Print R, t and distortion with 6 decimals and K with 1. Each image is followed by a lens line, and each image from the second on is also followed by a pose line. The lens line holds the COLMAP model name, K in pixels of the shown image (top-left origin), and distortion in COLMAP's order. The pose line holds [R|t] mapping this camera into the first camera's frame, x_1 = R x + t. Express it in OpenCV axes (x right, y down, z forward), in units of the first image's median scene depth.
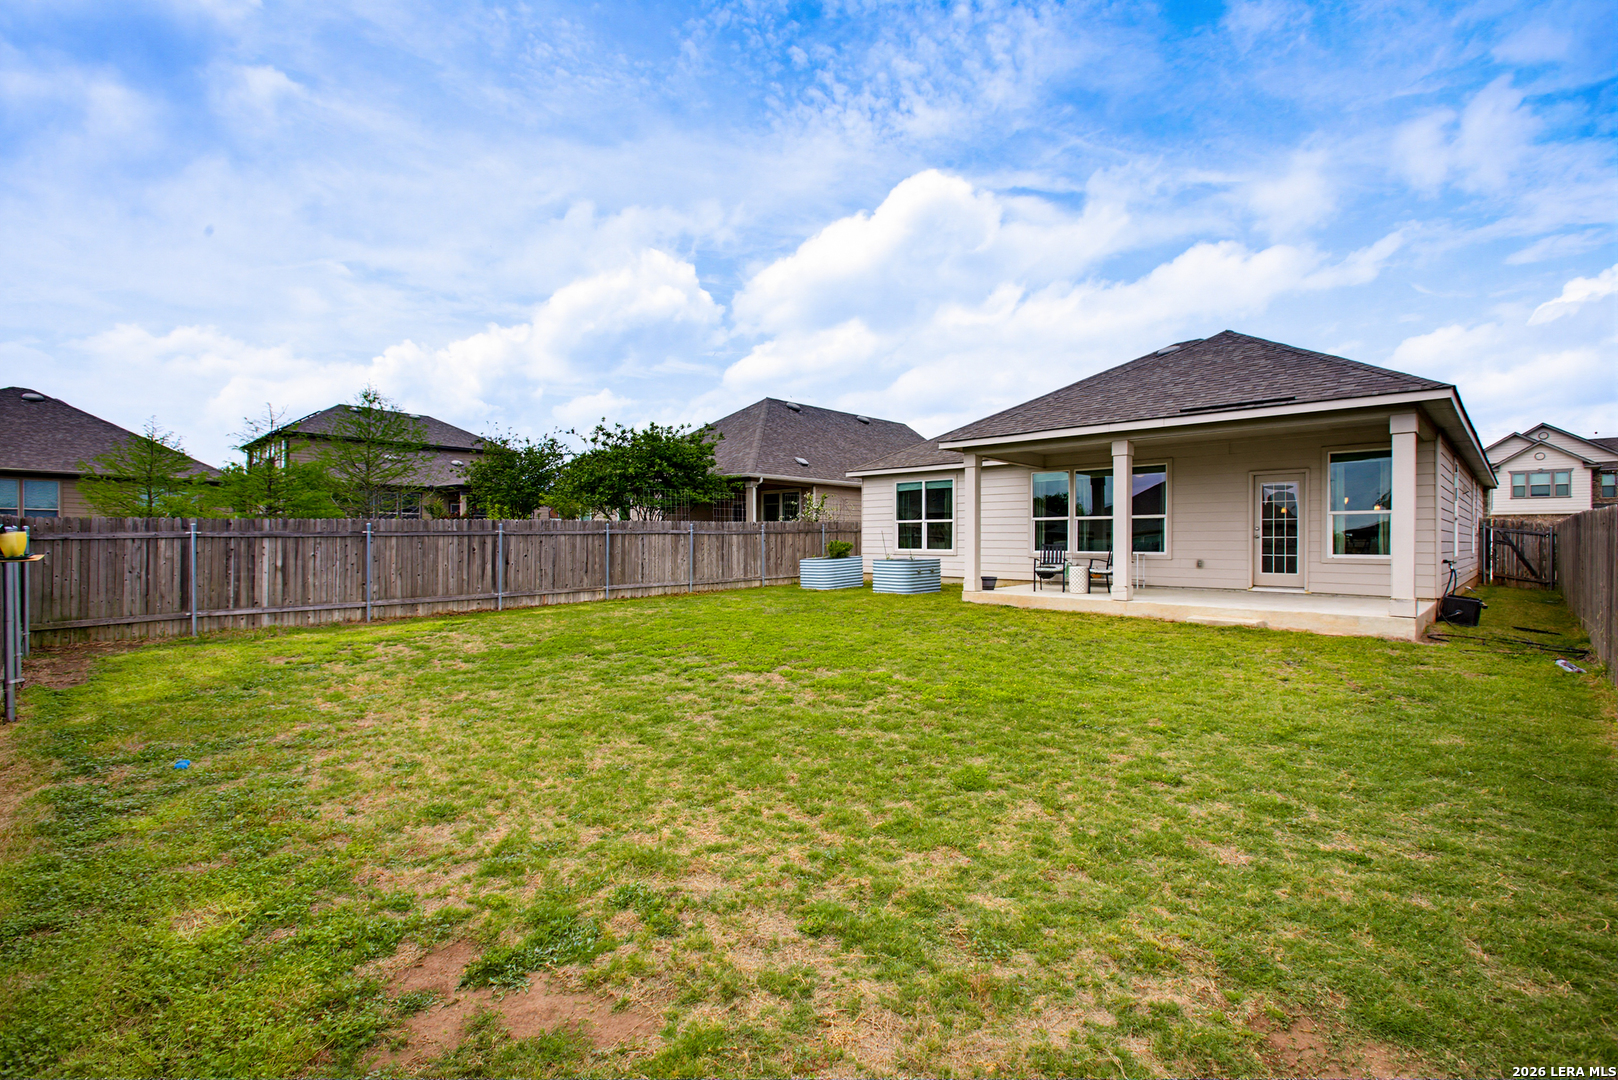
lens RADIAL K [[719.1, 0, 809.0], [0, 719.1, 540.0], [0, 0, 1]] dist [0.001967, 0.000549]
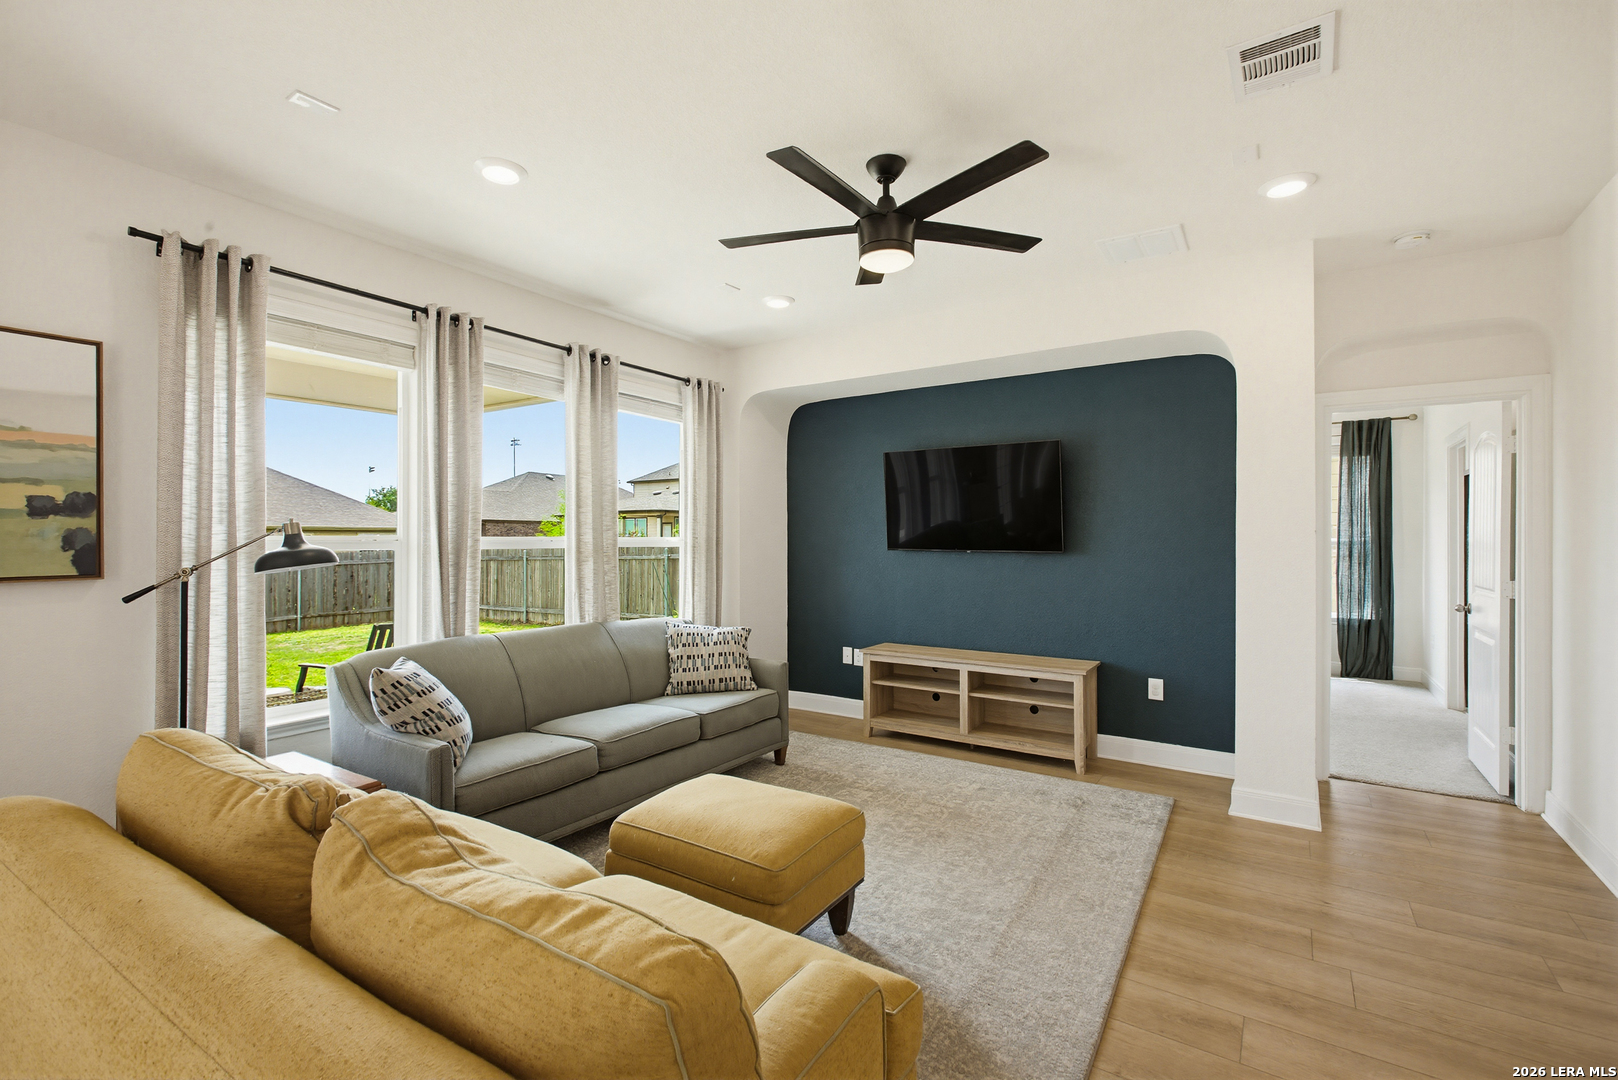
lens RADIAL K [[719.1, 0, 809.0], [0, 719.1, 540.0], [0, 0, 1]] dist [0.001967, 0.000549]
pose [[0.195351, -0.004674, -0.980722, 0.733687], [0.004292, 0.999983, -0.003911, -0.031657], [0.980724, -0.003445, 0.195368, 1.127770]]
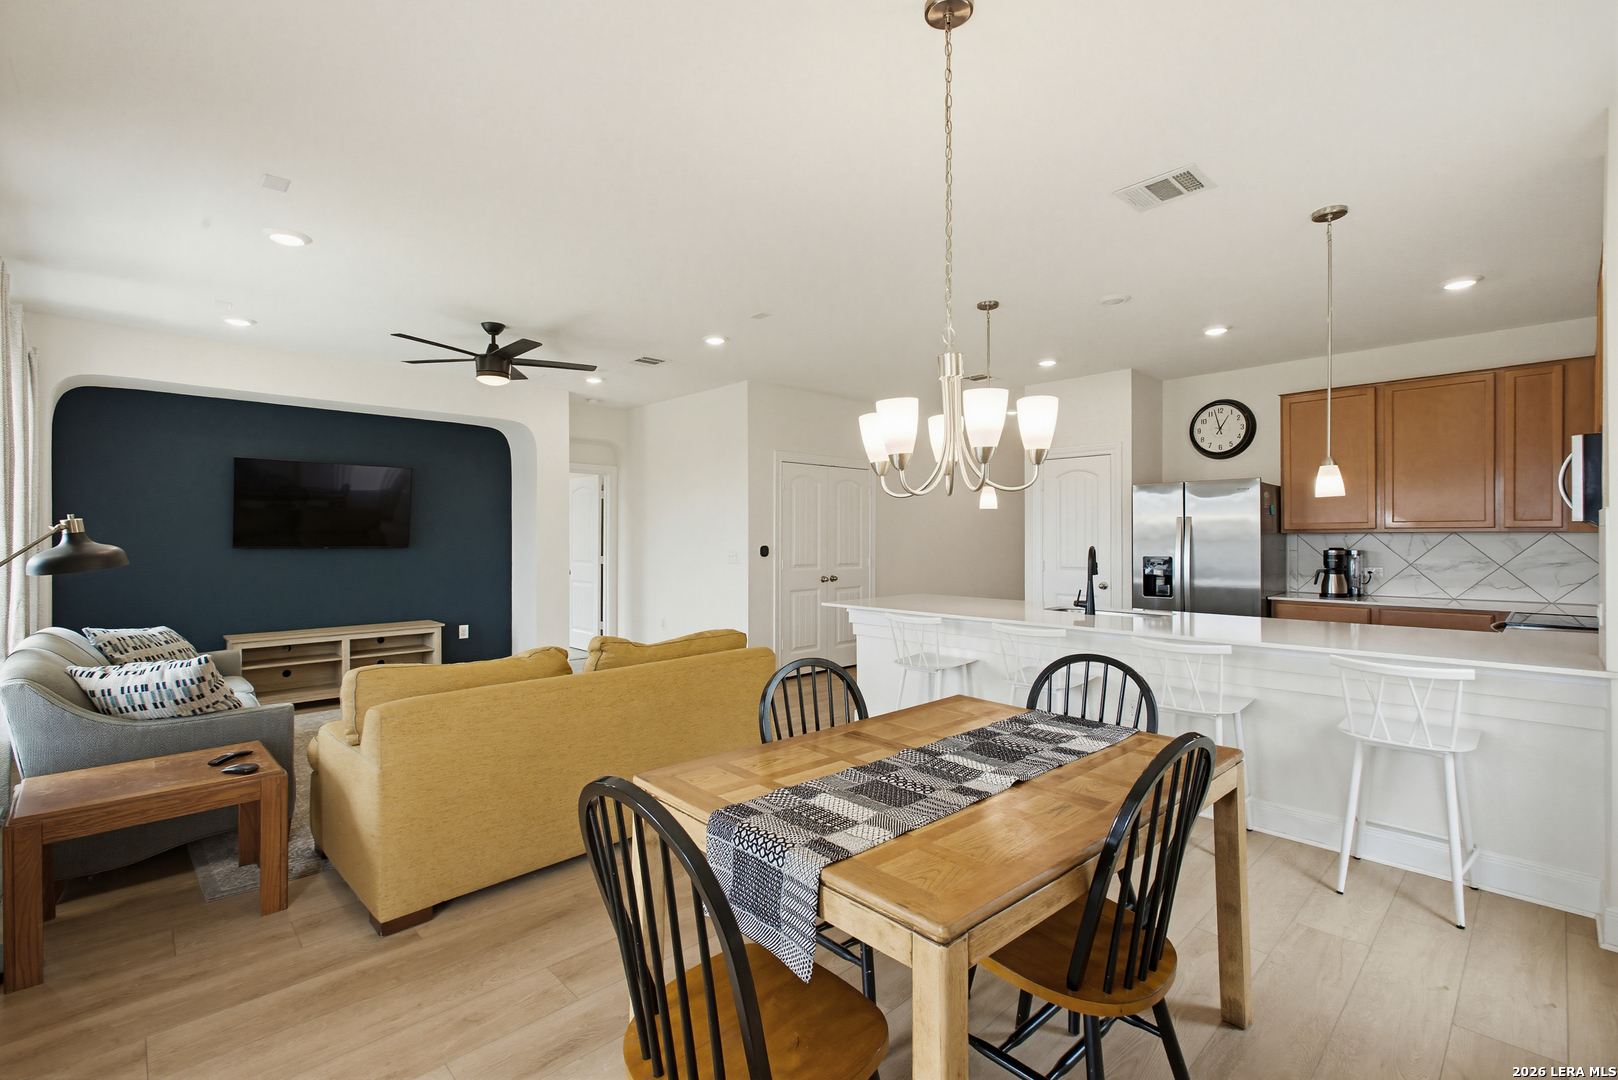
lens RADIAL K [[722.1, 0, 807.7], [0, 722.1, 533.7], [0, 0, 1]] dist [0.003196, 0.000239]
pose [[0.999778, -0.007698, -0.019611, 0.704391], [0.007651, 0.999968, -0.002461, -0.032198], [0.019630, 0.002311, 0.999805, 0.840394]]
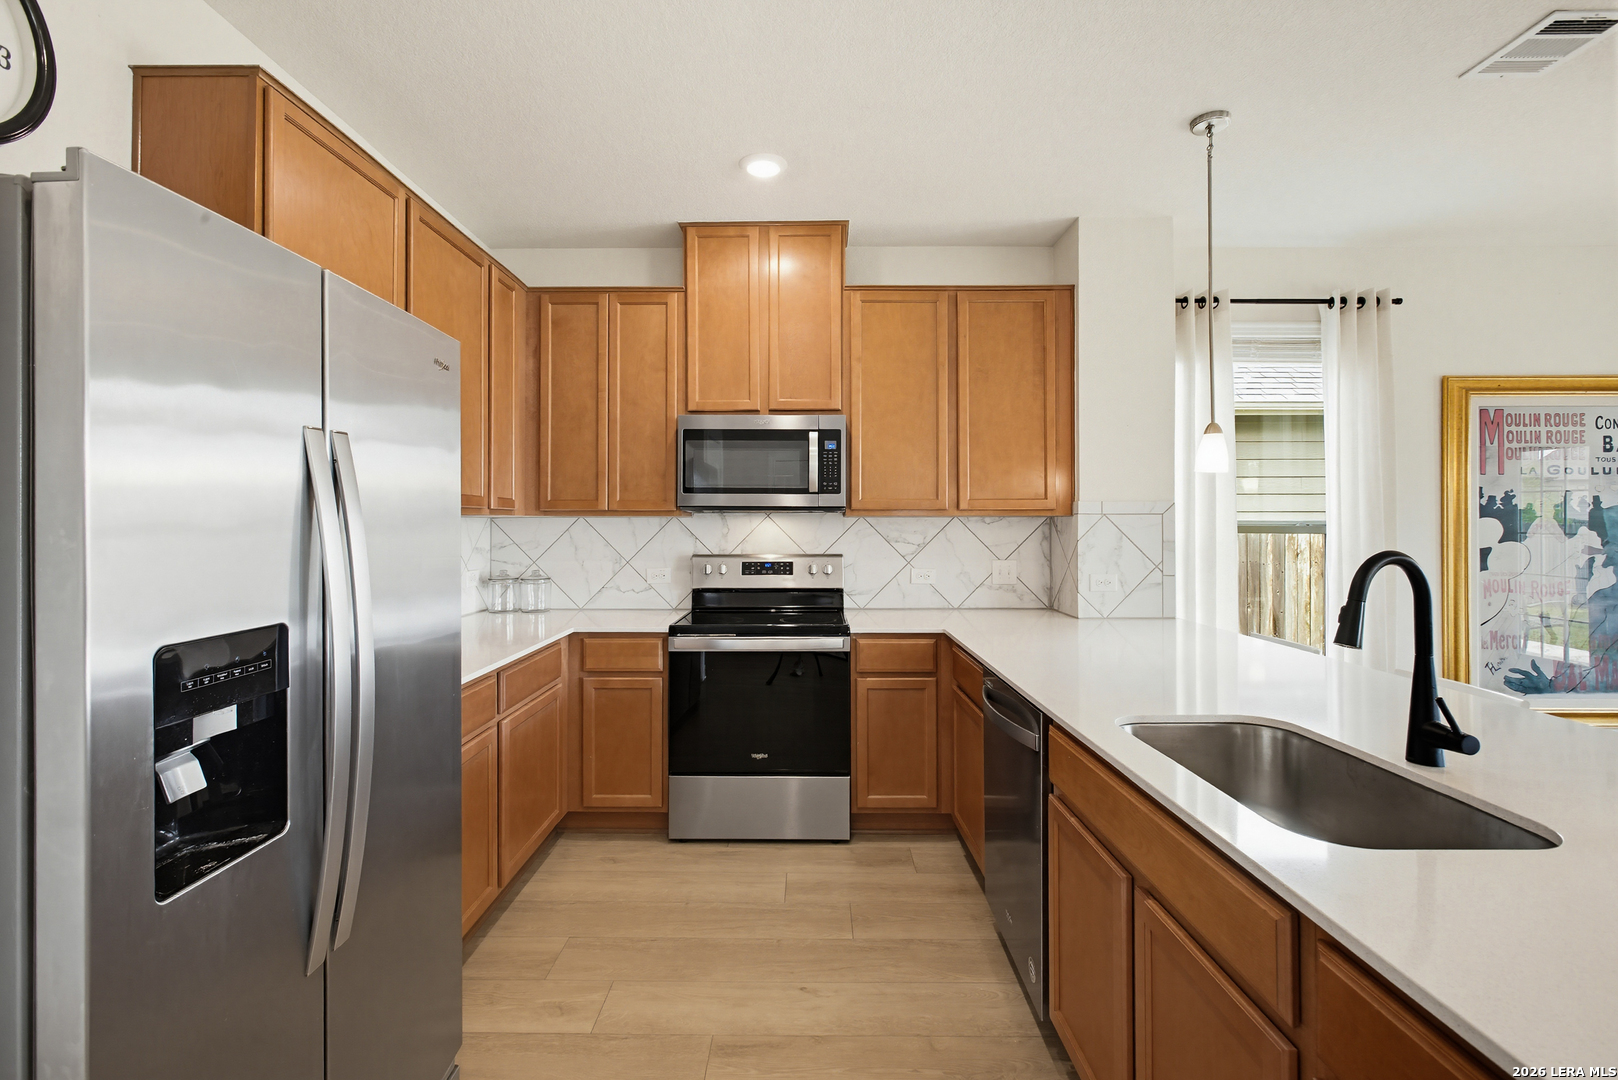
lens RADIAL K [[728.8, 0, 807.0], [0, 728.8, 521.9], [0, 0, 1]] dist [0.000418, 0.000745]
pose [[-0.700145, -0.009035, 0.713943, 0.801873], [-0.005823, 0.999959, 0.006944, -0.031729], [-0.713977, 0.000704, -0.700169, 1.278648]]
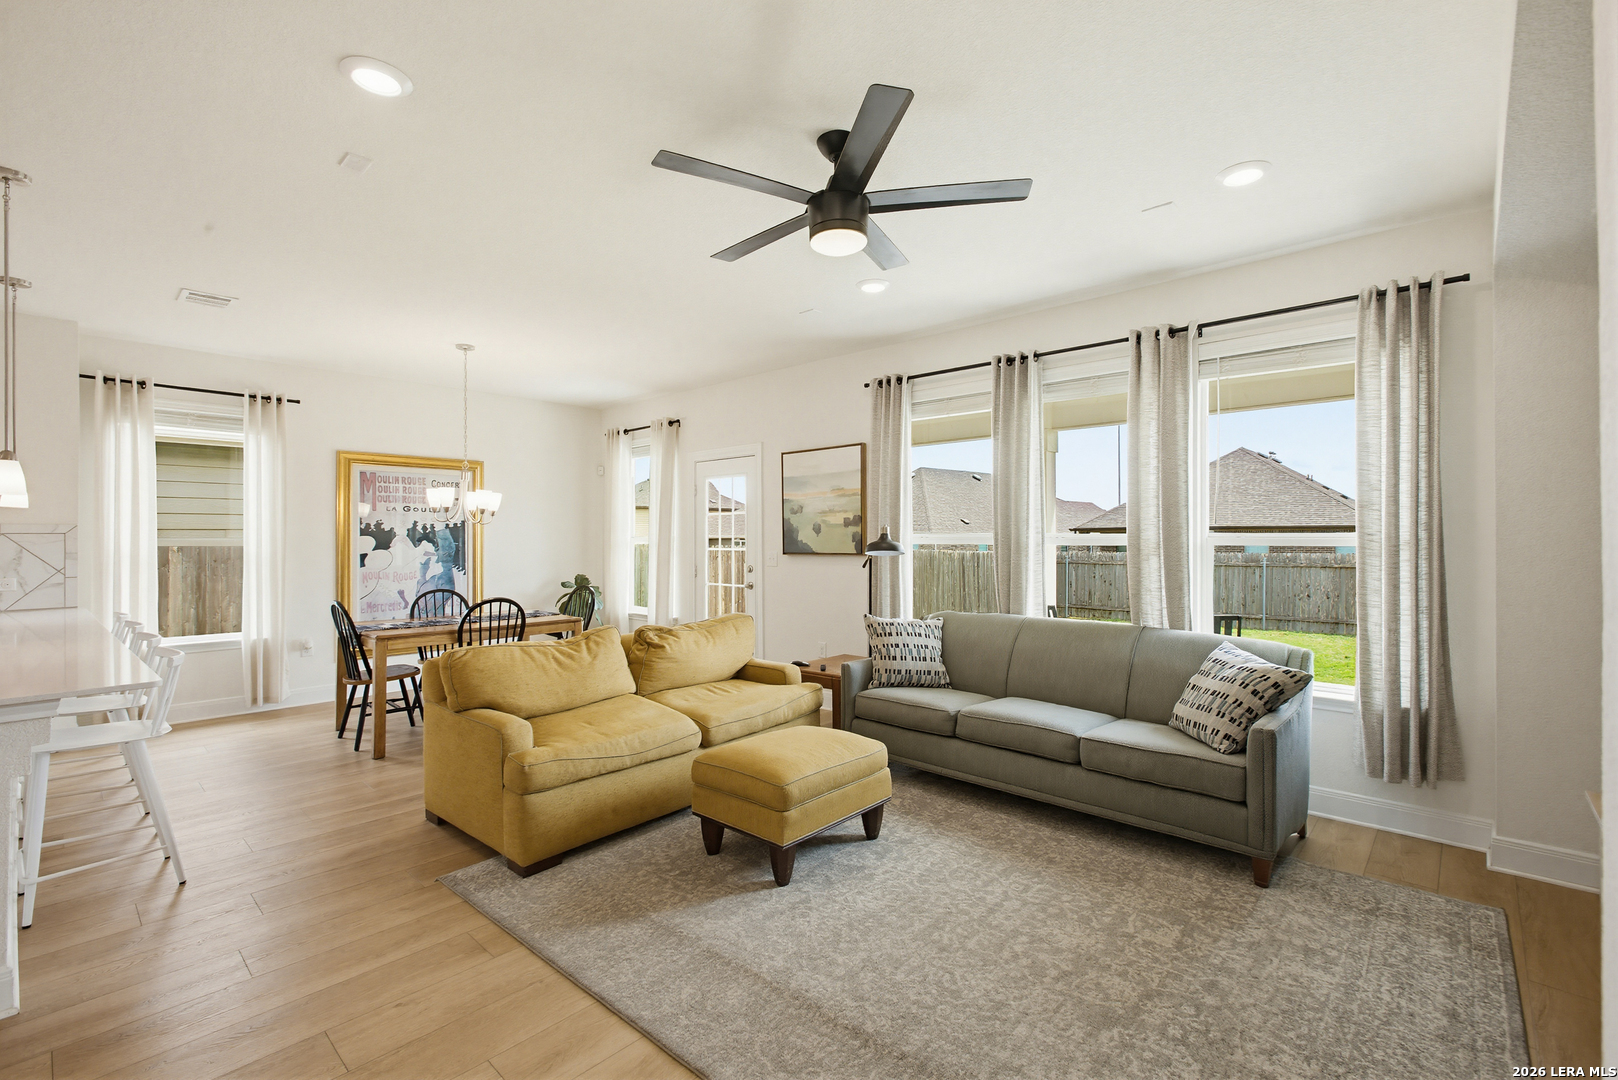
lens RADIAL K [[719.1, 0, 809.0], [0, 719.1, 540.0], [0, 0, 1]] dist [0.001967, 0.000549]
pose [[-0.999293, -0.003641, -0.037412, 0.560316], [-0.003702, 0.999992, 0.001561, -0.032070], [0.037406, 0.001698, -0.999299, 1.371780]]
